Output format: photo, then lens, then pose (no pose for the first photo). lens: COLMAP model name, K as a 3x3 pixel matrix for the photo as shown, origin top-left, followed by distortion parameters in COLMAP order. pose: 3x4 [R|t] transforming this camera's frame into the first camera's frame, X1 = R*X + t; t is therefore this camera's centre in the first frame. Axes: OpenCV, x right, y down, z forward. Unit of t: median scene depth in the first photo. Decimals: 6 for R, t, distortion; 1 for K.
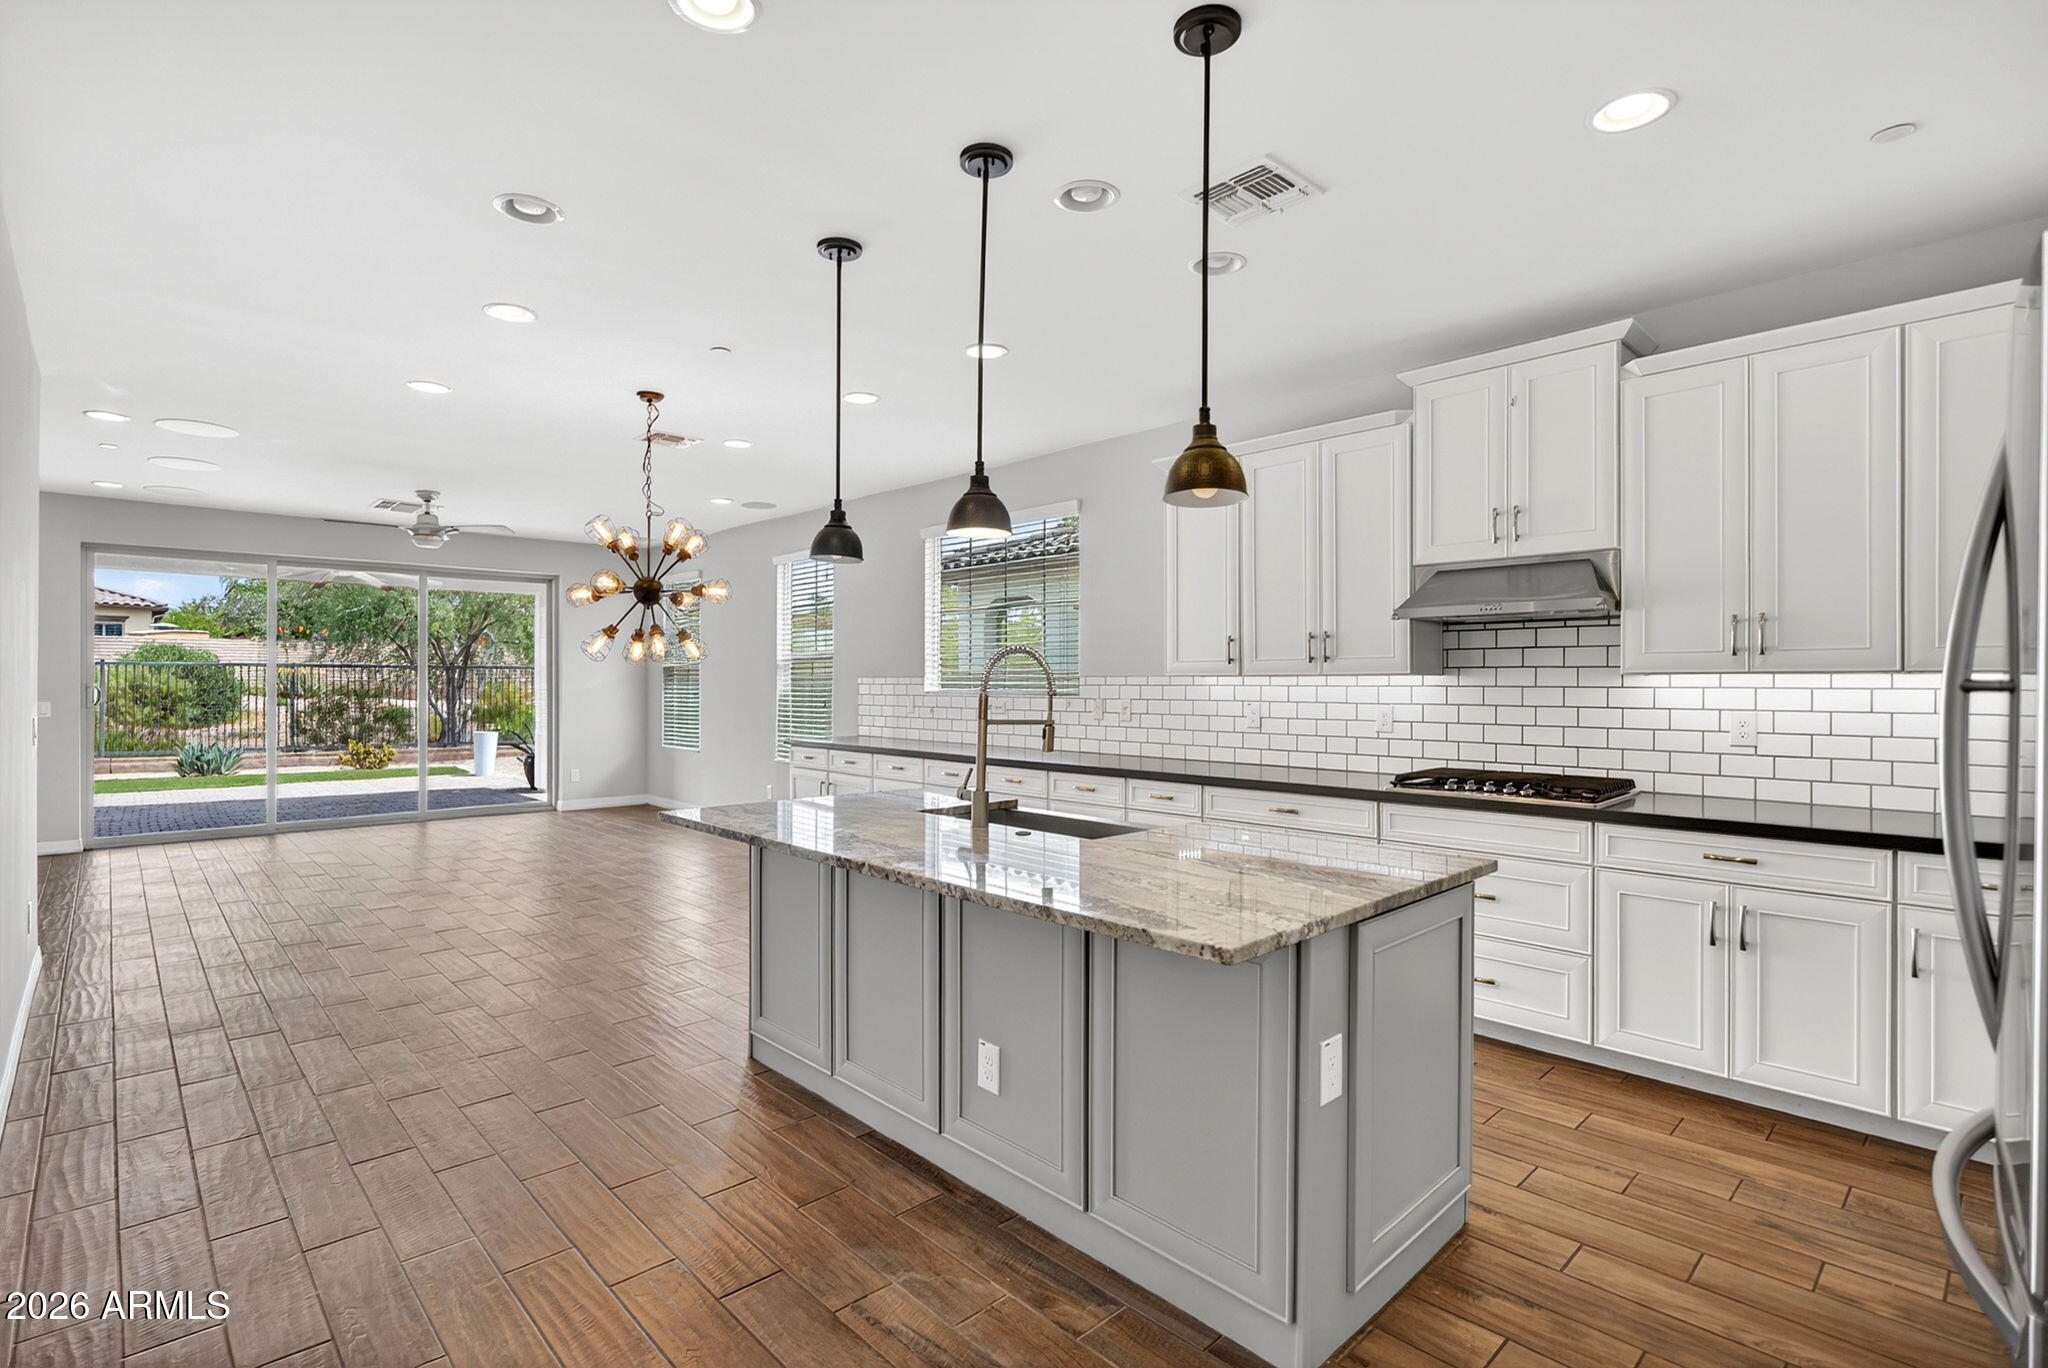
lens RADIAL K [[956.5, 0, 1032.7], [0, 956.5, 683.6], [0, 0, 1]] dist [-0.001426, 0.000044]
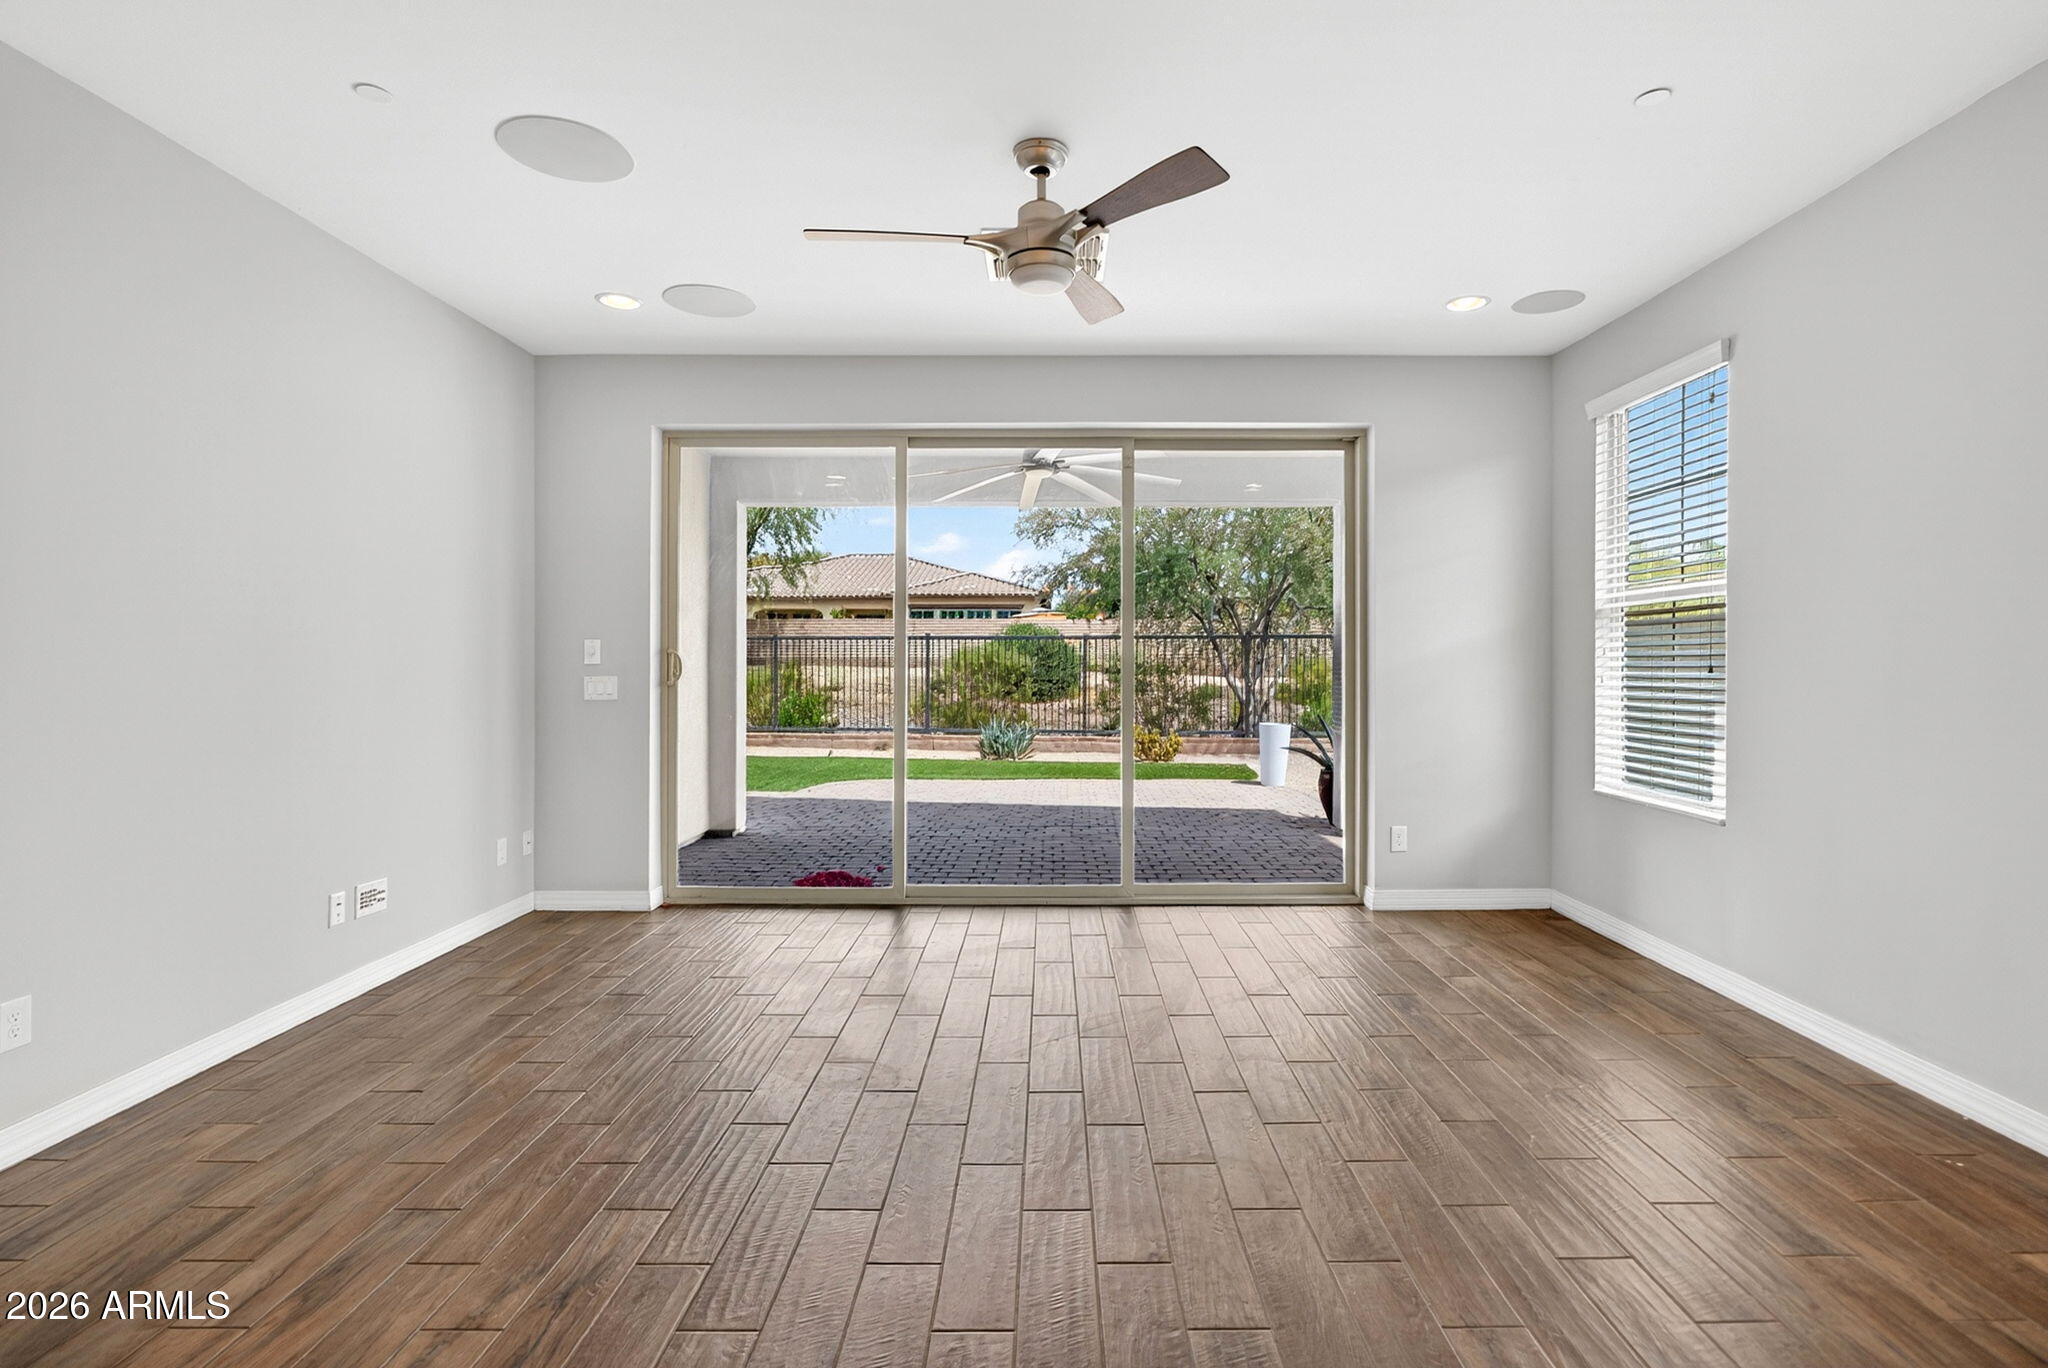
lens RADIAL K [[976.0, 0, 1023.5], [0, 976.0, 671.9], [0, 0, 1]] dist [-0.003064, -0.000305]
pose [[0.684942, 0.005231, -0.728579, -0.151411], [0.001326, 0.999964, 0.008427, 0.005516], [0.728596, -0.006738, 0.684910, 0.318664]]
